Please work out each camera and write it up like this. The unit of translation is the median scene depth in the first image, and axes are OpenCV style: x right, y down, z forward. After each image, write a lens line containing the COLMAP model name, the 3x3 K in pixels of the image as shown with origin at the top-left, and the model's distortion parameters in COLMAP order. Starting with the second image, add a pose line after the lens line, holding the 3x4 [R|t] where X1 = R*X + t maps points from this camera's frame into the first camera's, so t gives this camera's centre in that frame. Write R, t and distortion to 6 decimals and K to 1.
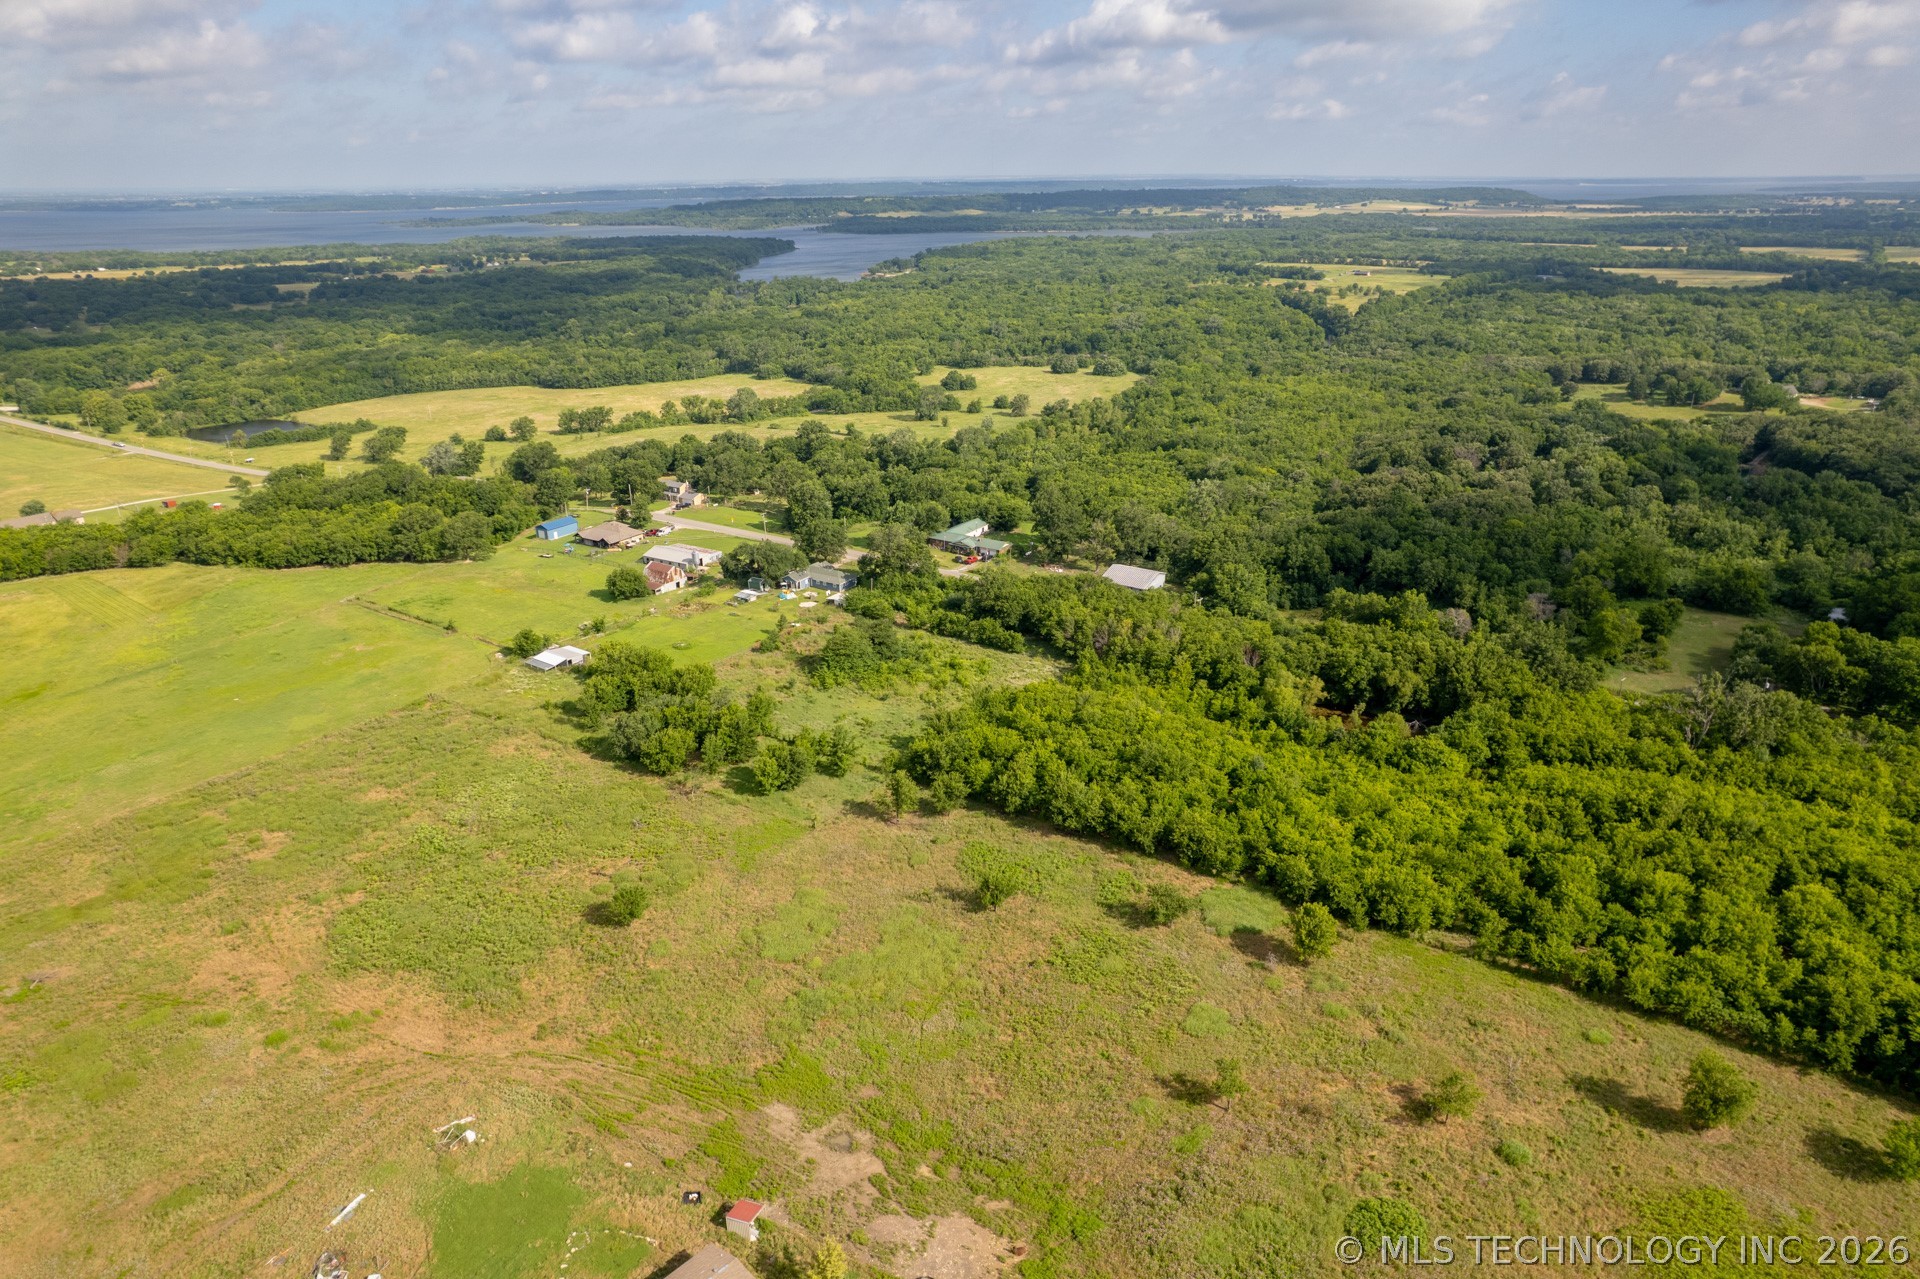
lens RADIAL K [[1230.4, 0, 969.5], [0, 1230.4, 650.0], [0, 0, 1]] dist [-0.075453, 0.065811]
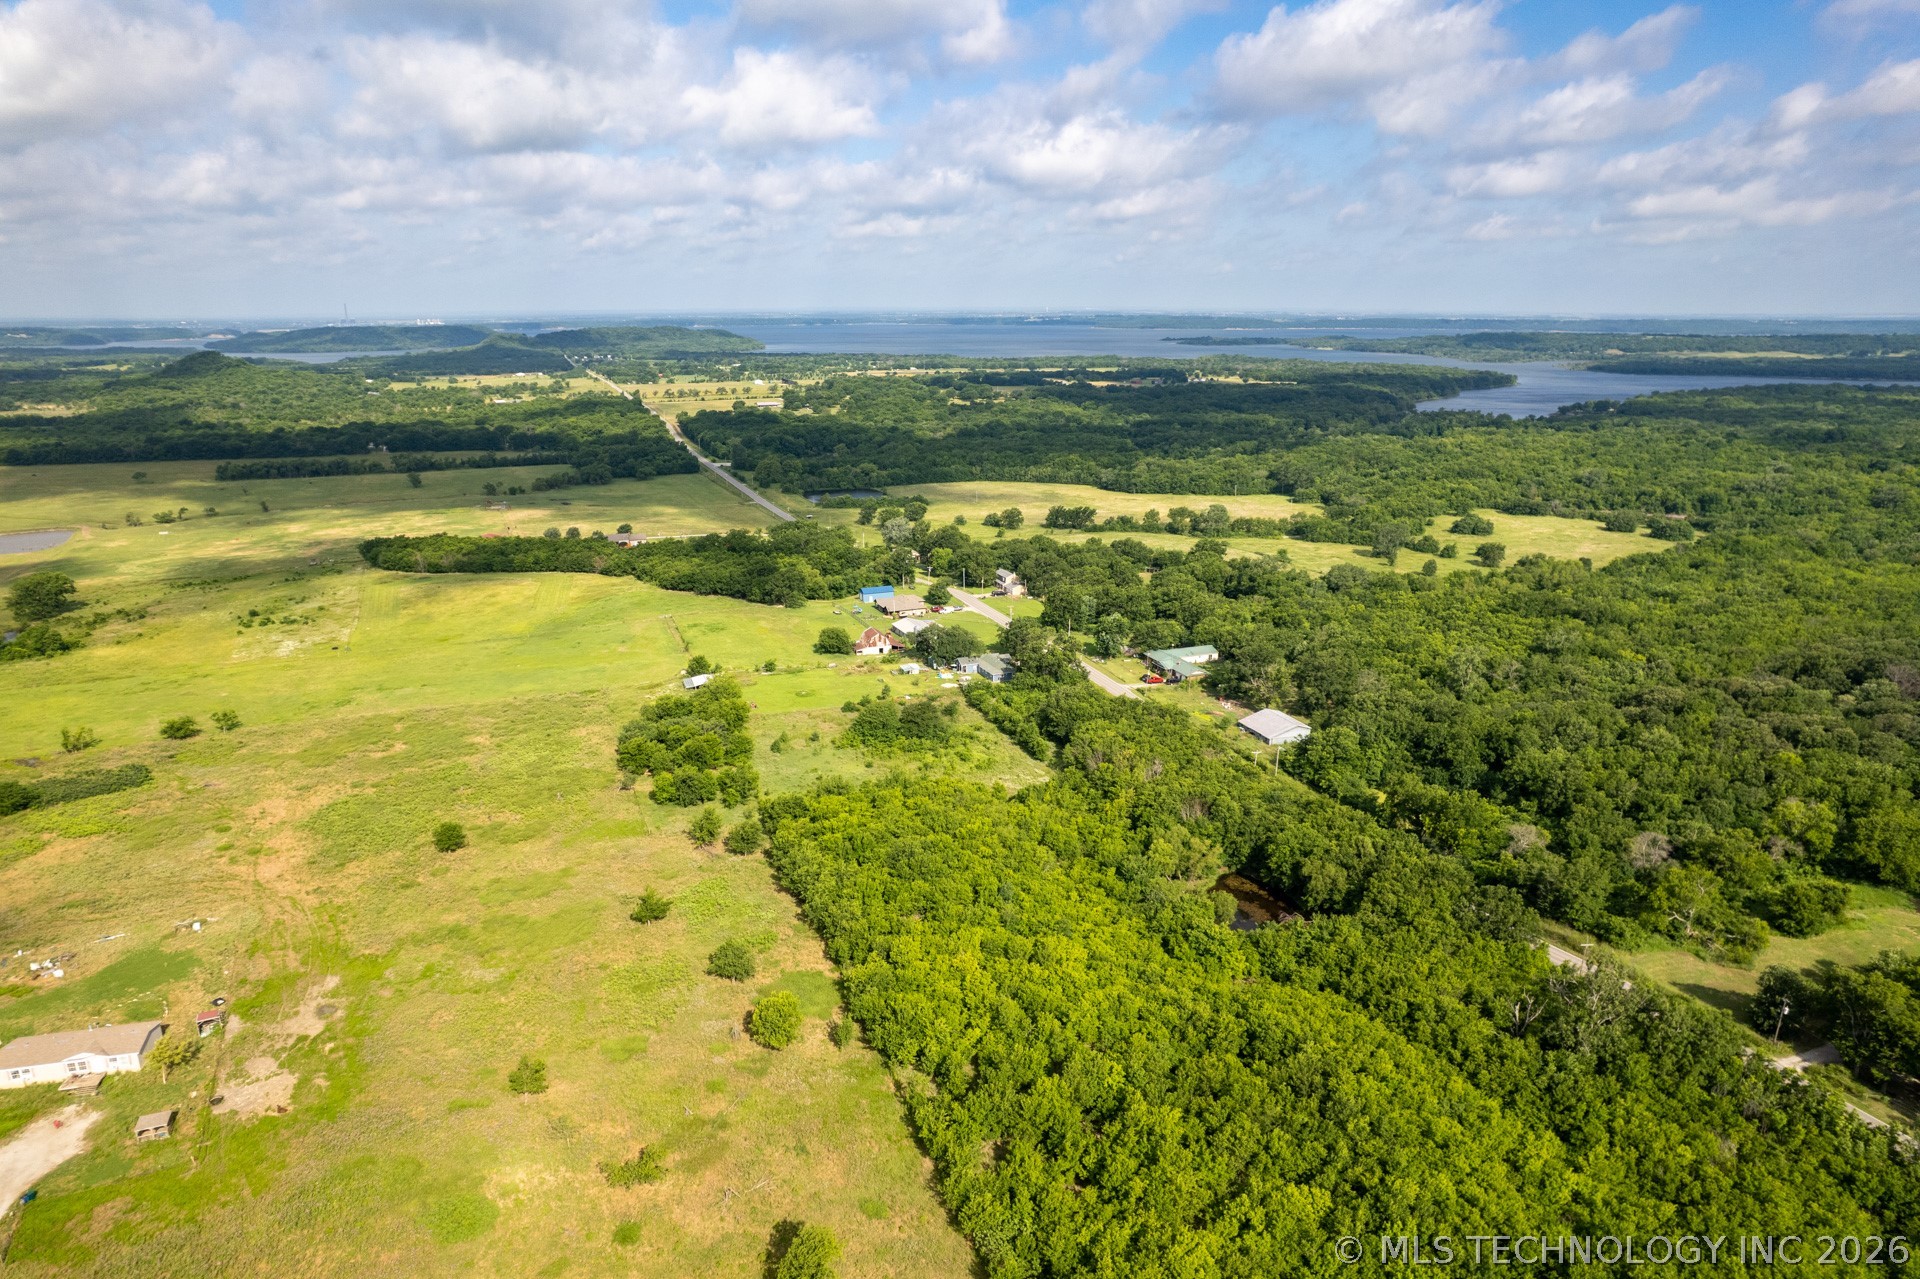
lens RADIAL K [[1230.4, 0, 967.7], [0, 1230.4, 652.7], [0, 0, 1]] dist [-0.075453, 0.065811]
pose [[0.813327, 0.166348, -0.557520, 0.462167], [-0.217912, 0.975600, -0.026805, -0.037852], [0.539457, 0.143292, 0.829731, 0.095041]]
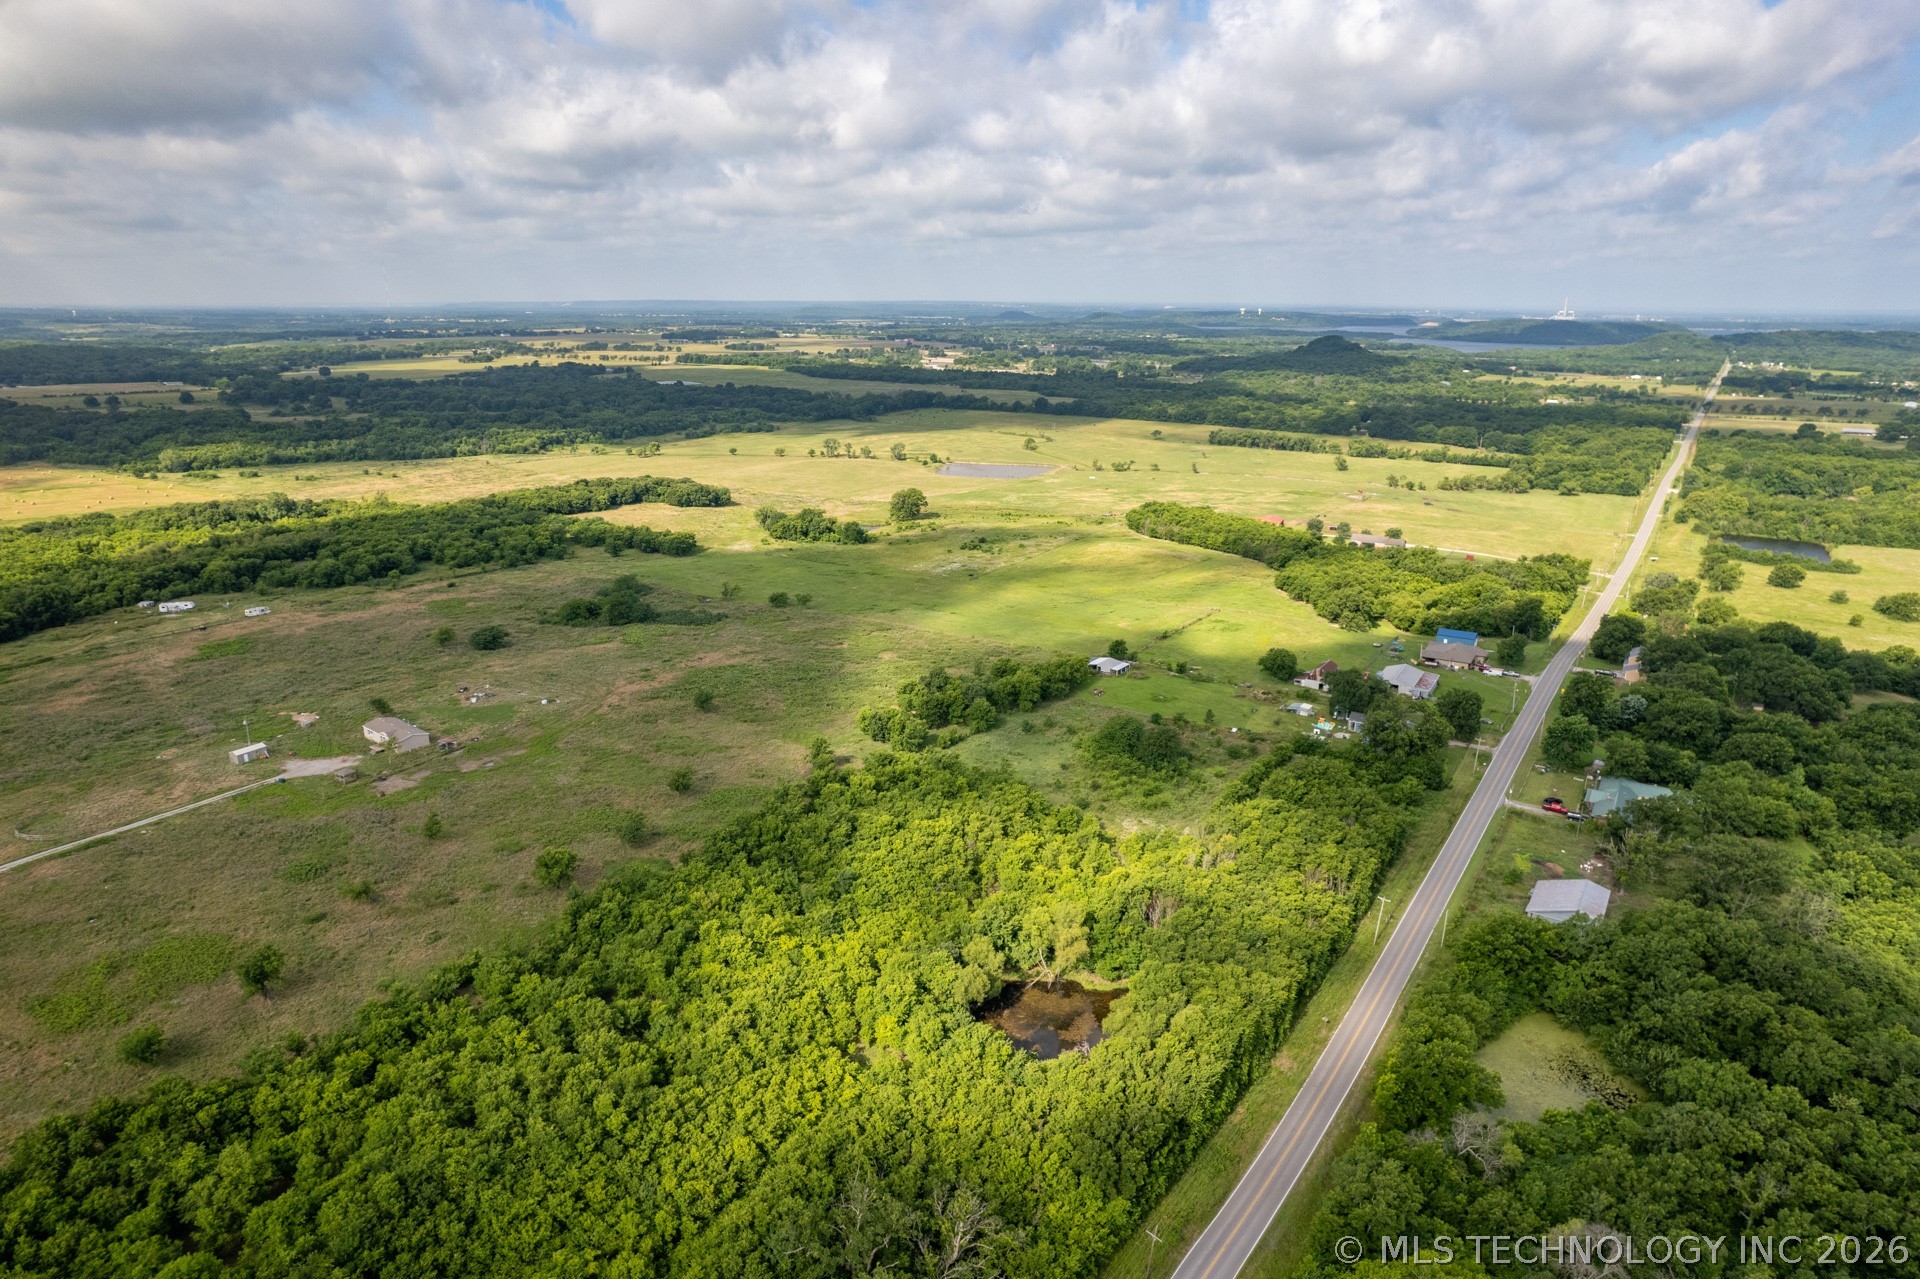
lens RADIAL K [[1230.4, 0, 962.2], [0, 1230.4, 651.3], [0, 0, 1]] dist [-0.075453, 0.065811]
pose [[0.024599, 0.287809, -0.957372, 0.727844], [-0.370889, 0.891943, 0.258610, -0.232411], [0.928351, 0.348717, 0.128686, 0.573498]]
